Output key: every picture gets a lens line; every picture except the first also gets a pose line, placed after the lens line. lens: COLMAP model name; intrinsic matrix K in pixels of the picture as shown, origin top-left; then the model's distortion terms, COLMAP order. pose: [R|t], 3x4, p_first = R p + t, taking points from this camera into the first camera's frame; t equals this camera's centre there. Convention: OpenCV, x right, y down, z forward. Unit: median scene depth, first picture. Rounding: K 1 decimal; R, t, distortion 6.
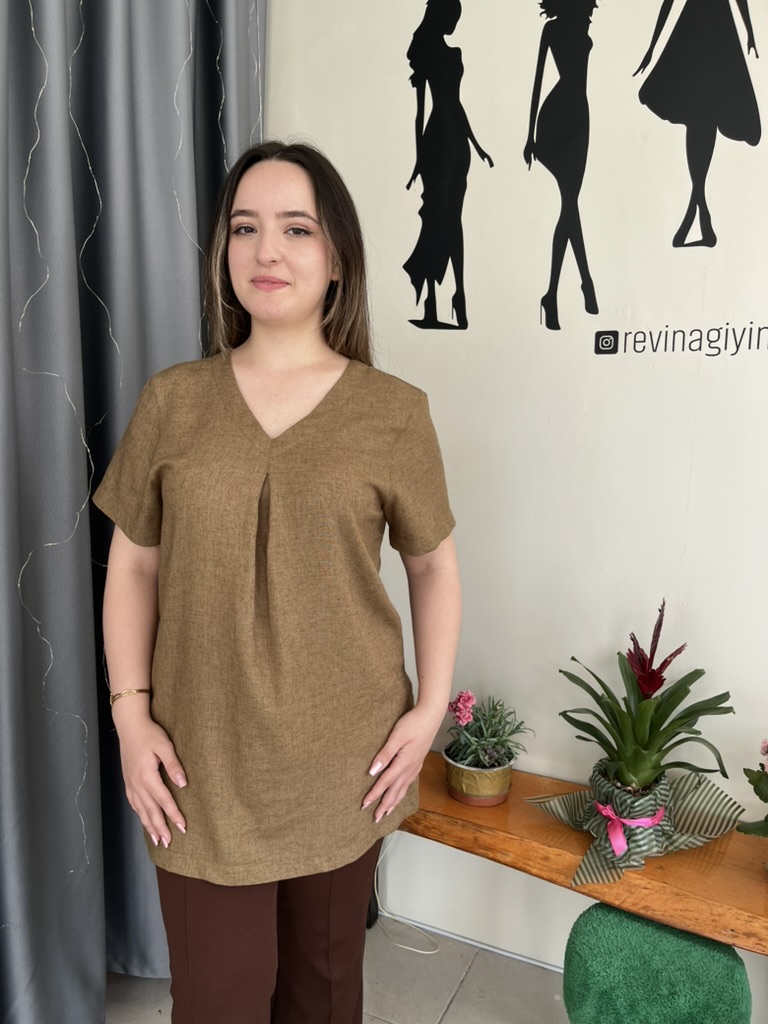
lens RADIAL K [[798.5, 0, 381.4], [0, 798.5, 516.2], [0, 0, 1]] dist [0.071780, -0.100801]
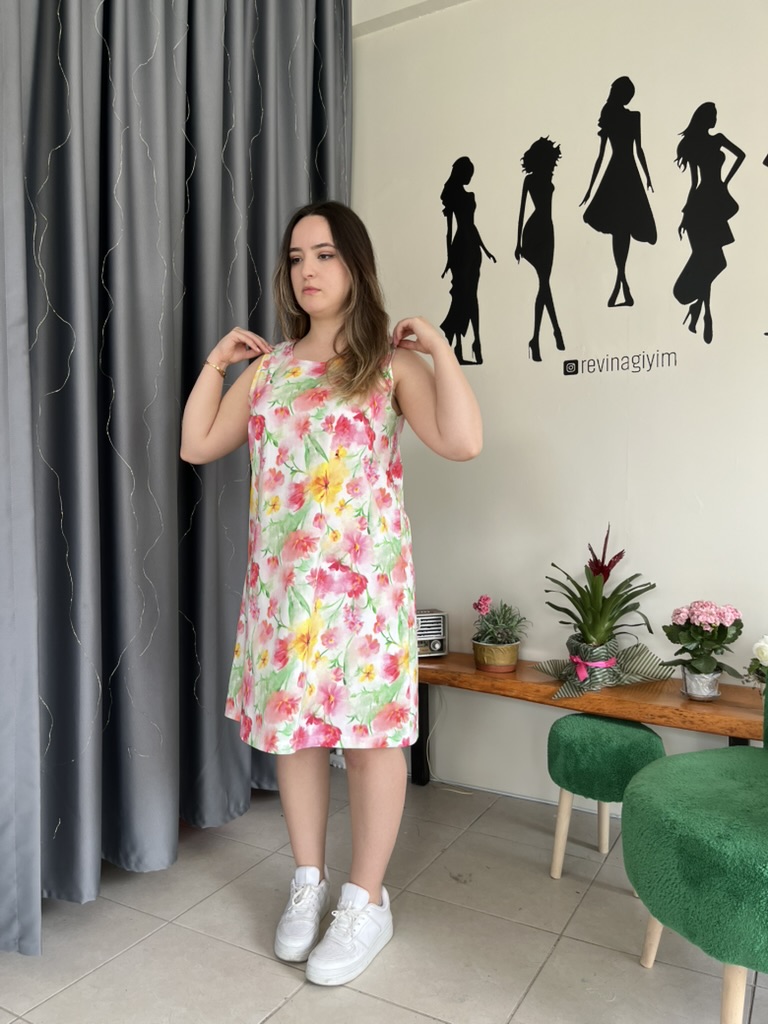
lens RADIAL K [[798.5, 0, 377.7], [0, 798.5, 508.9], [0, 0, 1]] dist [0.071780, -0.100801]
pose [[0.997885, -0.013322, -0.063631, 0.000656], [0.005945, 0.993376, -0.114757, 0.237819], [0.064738, 0.114136, 0.991354, -0.550124]]
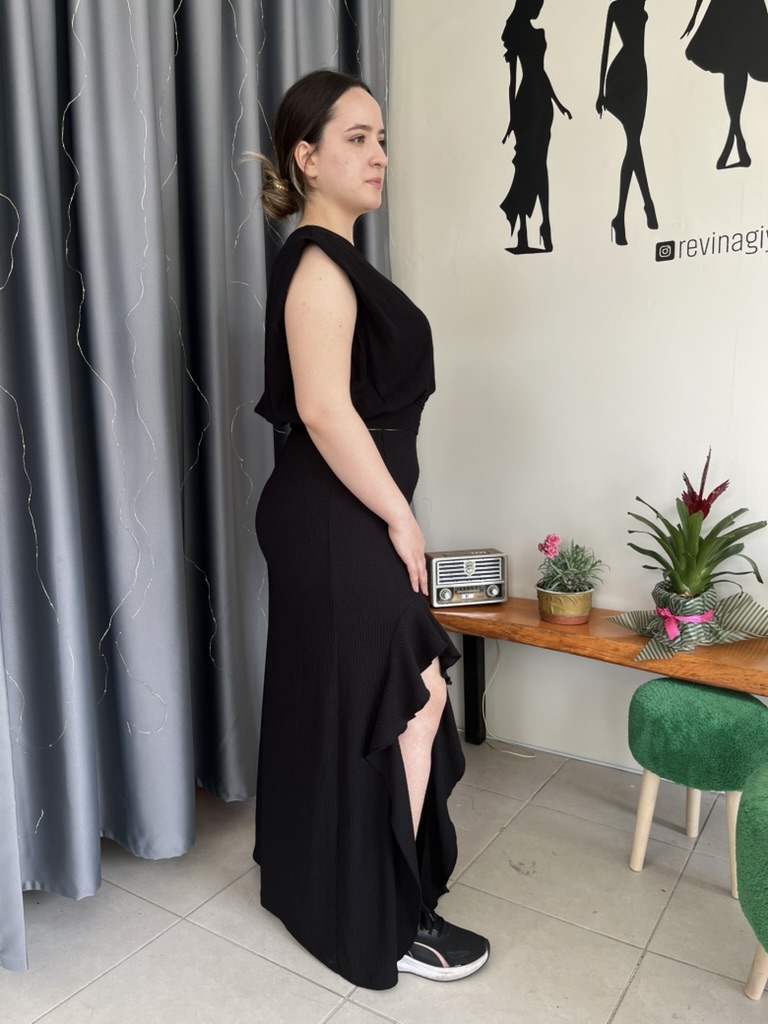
lens RADIAL K [[798.5, 0, 378.5], [0, 798.5, 519.1], [0, 0, 1]] dist [0.071780, -0.100801]
pose [[0.991036, -0.011325, -0.133114, 0.000455], [0.011345, 0.999935, -0.000612, 0.199048], [0.133112, -0.000904, 0.991101, -0.307878]]
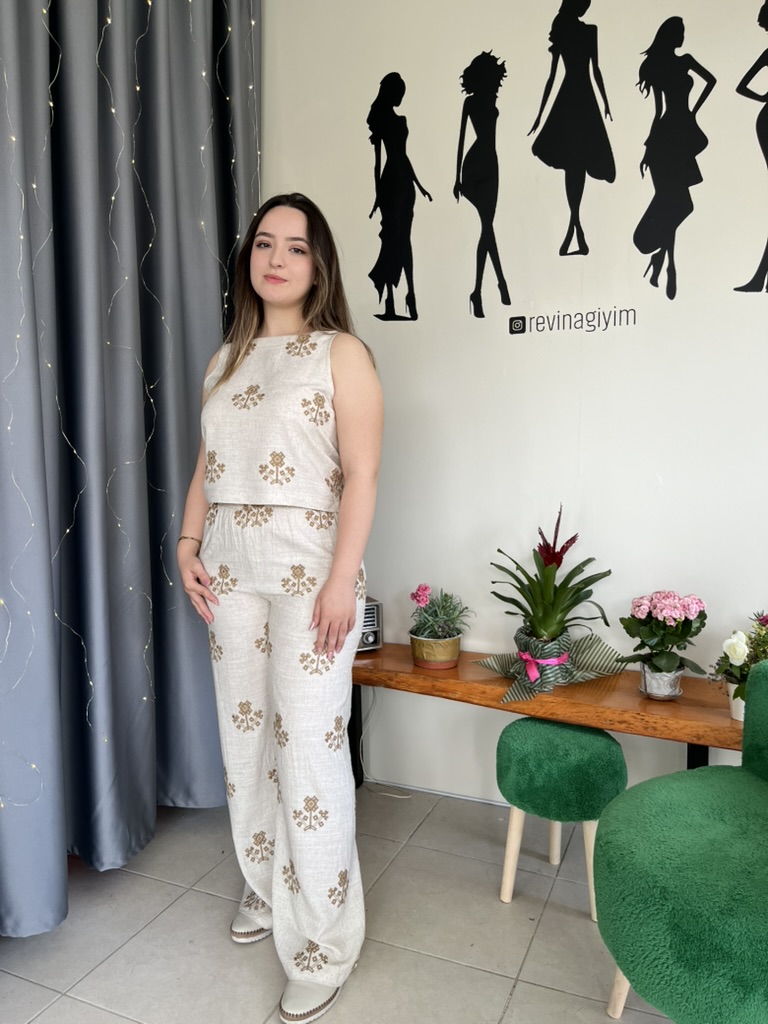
lens RADIAL K [[798.5, 0, 380.4], [0, 798.5, 515.2], [0, 0, 1]] dist [0.071780, -0.100801]
pose [[0.999007, -0.027573, 0.035008, -0.012298], [0.028923, 0.998834, -0.038663, 0.158267], [-0.033901, 0.039637, 0.998639, -0.359953]]
